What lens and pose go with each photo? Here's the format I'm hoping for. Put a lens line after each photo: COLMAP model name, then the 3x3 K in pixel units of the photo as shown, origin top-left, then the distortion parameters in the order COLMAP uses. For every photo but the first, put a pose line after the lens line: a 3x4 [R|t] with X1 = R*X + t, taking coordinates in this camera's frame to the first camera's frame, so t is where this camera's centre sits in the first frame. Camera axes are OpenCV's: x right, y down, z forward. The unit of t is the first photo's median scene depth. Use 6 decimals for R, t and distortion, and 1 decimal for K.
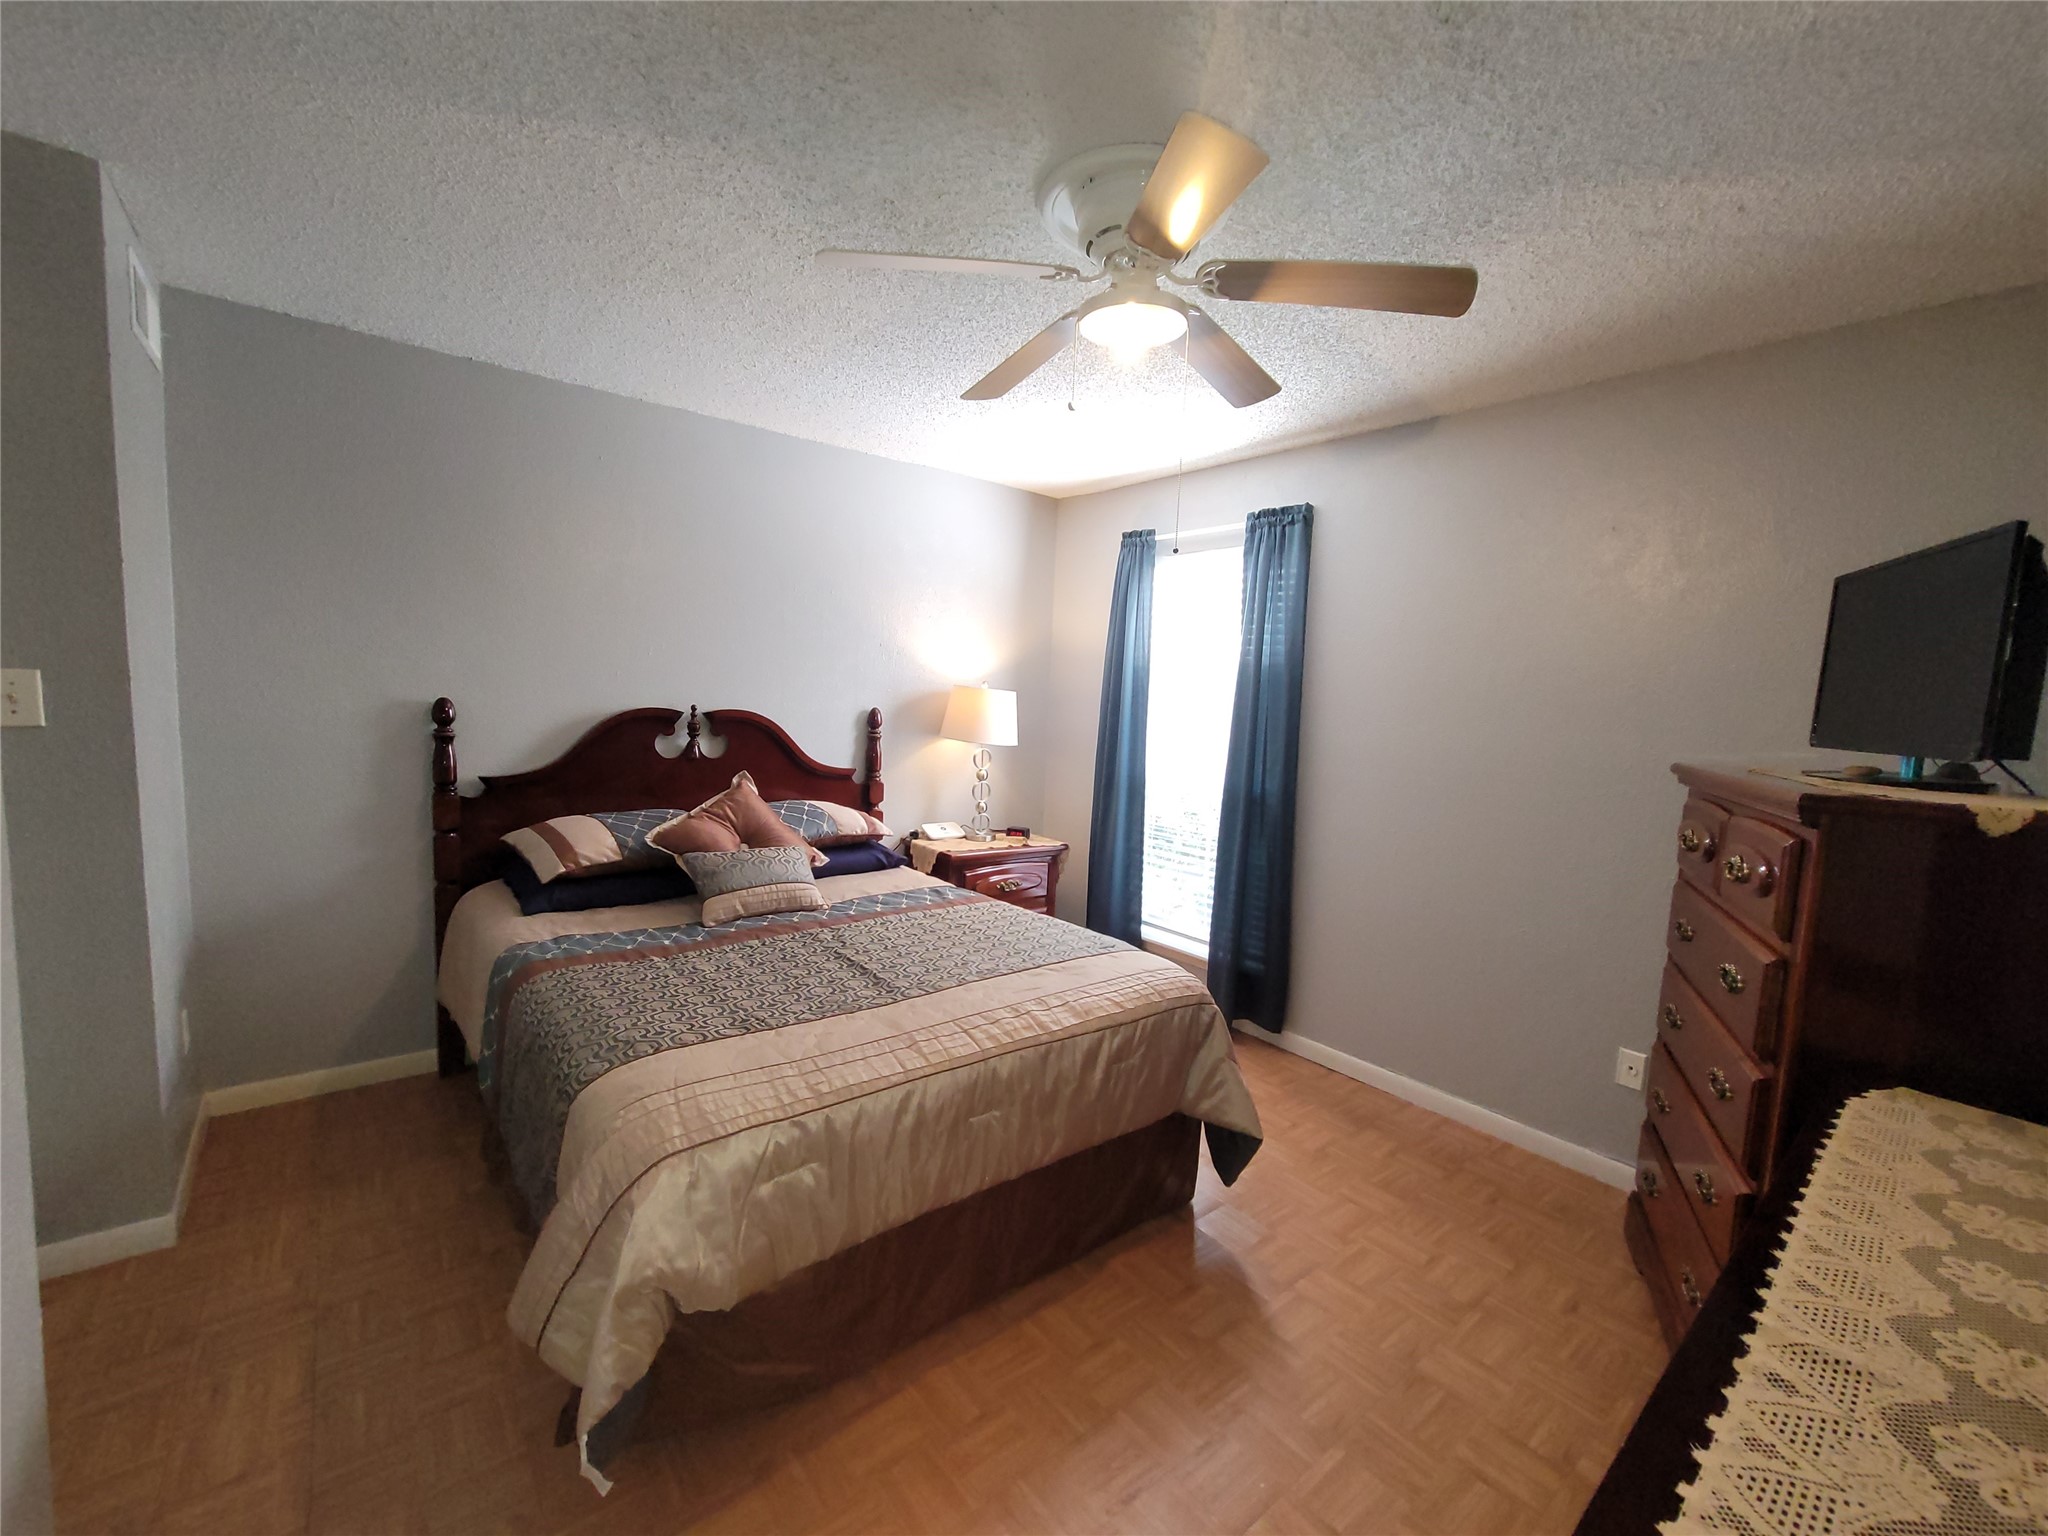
lens RADIAL K [[827.7, 0, 1027.7], [0, 827.7, 771.4], [0, 0, 1]] dist [-0.000688, -0.000014]
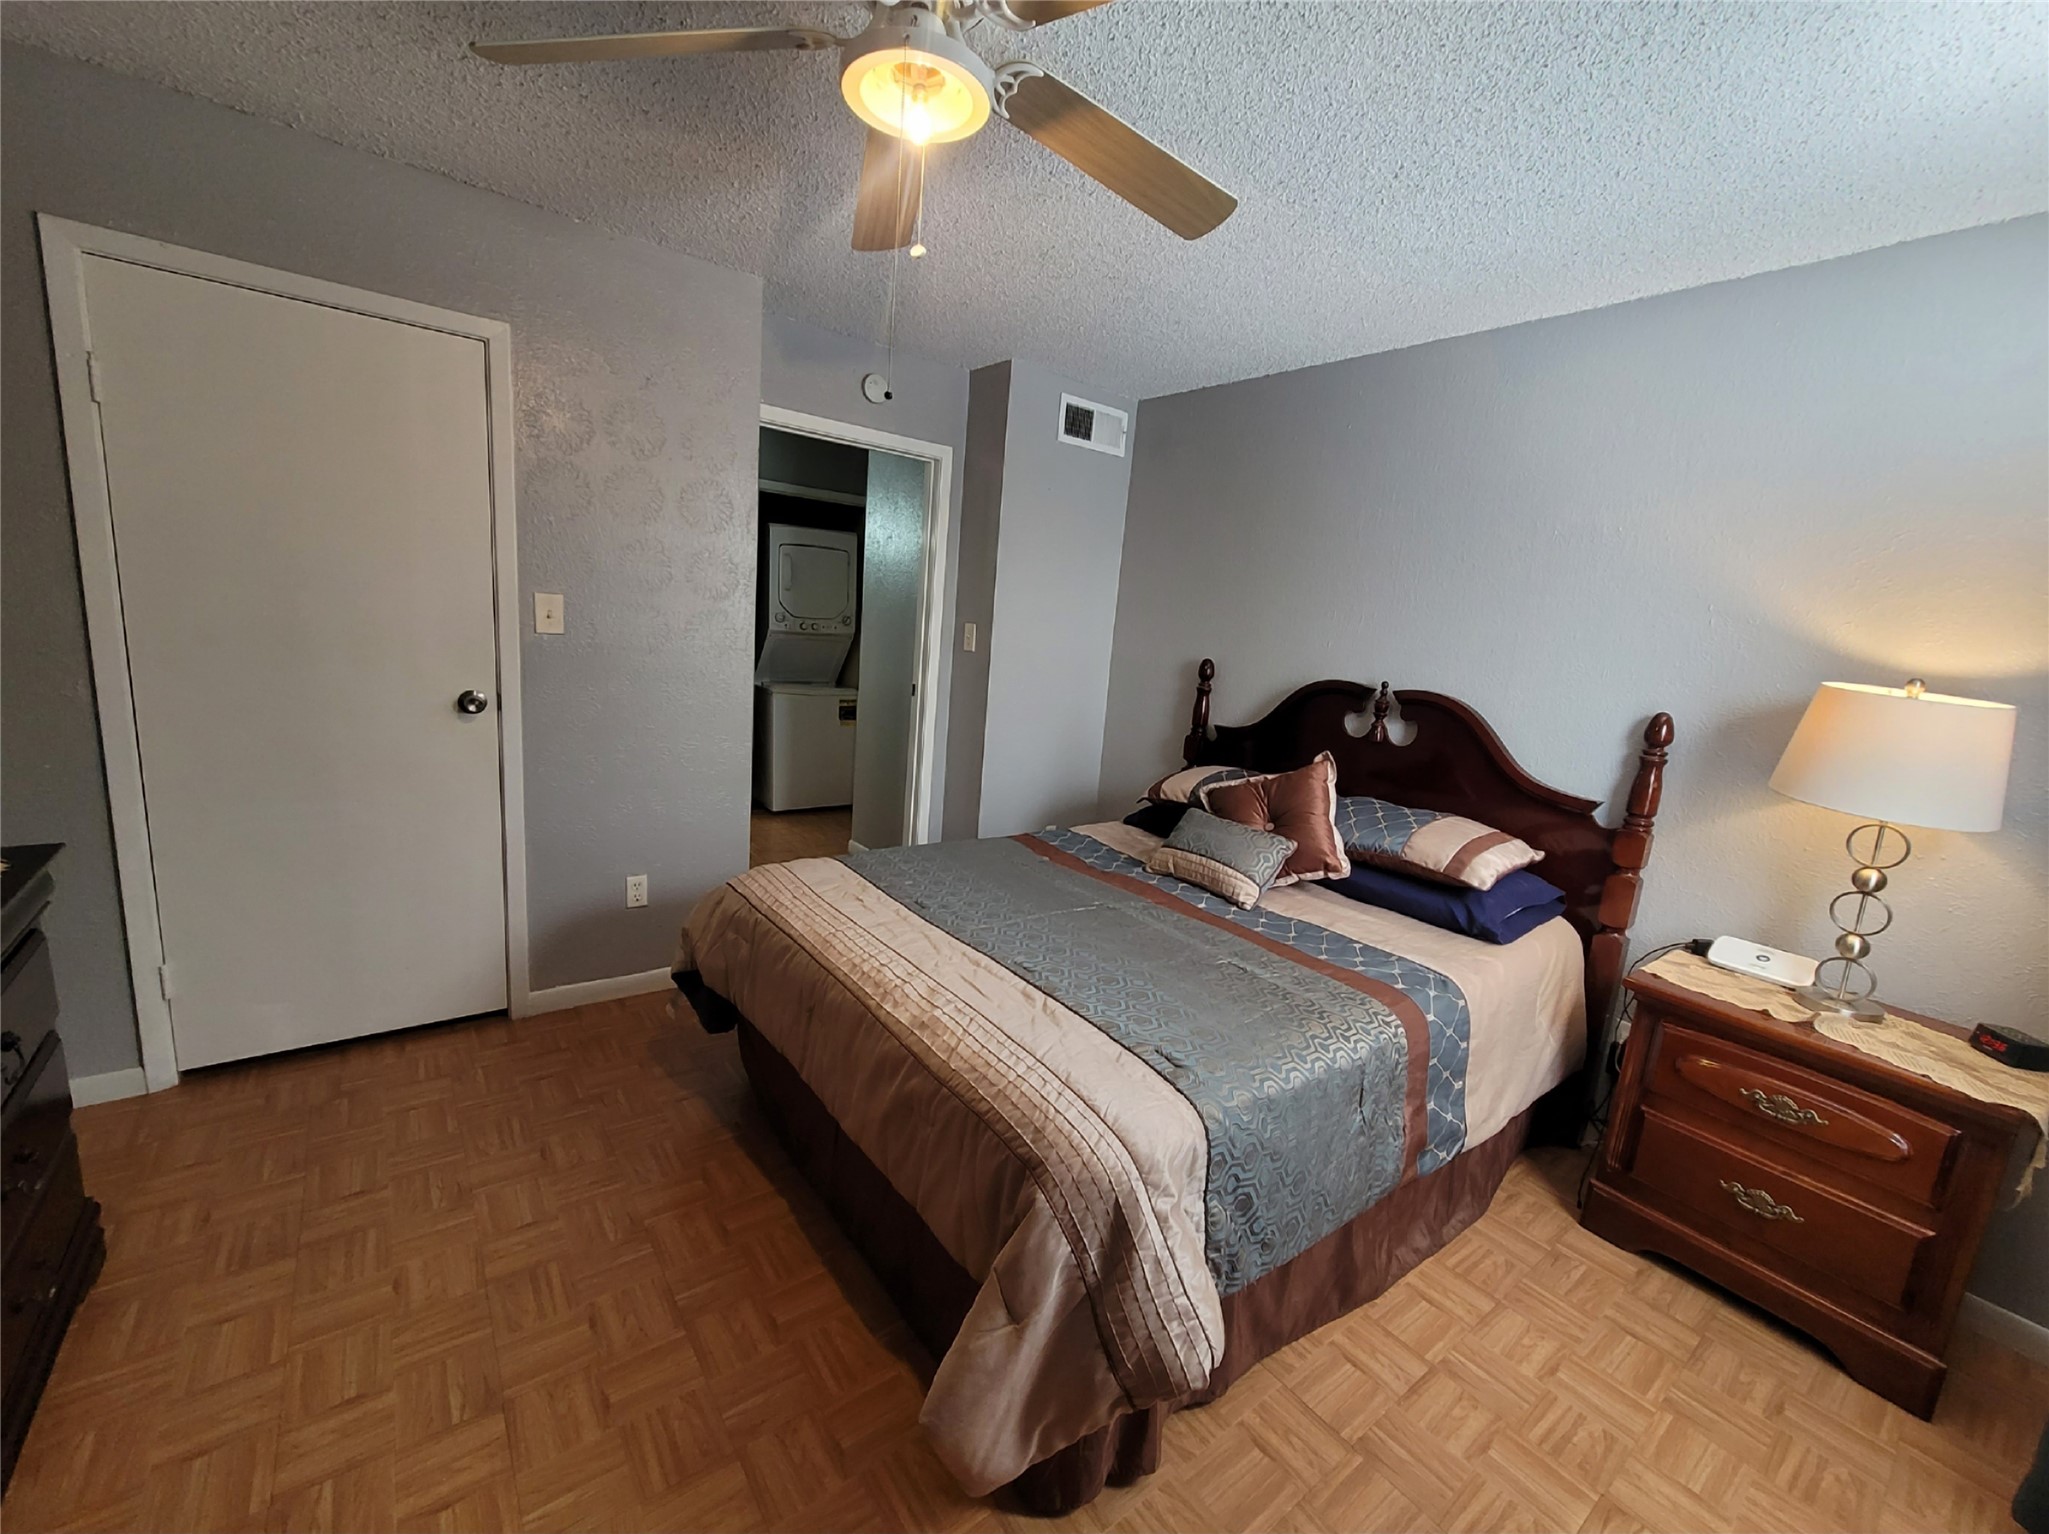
lens RADIAL K [[828.1, 0, 1027.4], [0, 828.1, 765.6], [0, 0, 1]] dist [-0.000688, -0.000014]
pose [[0.004433, 0.139409, -0.990225, 0.563876], [-0.177605, 0.974601, 0.136415, -0.052938], [0.984092, 0.175264, 0.029080, 0.709244]]
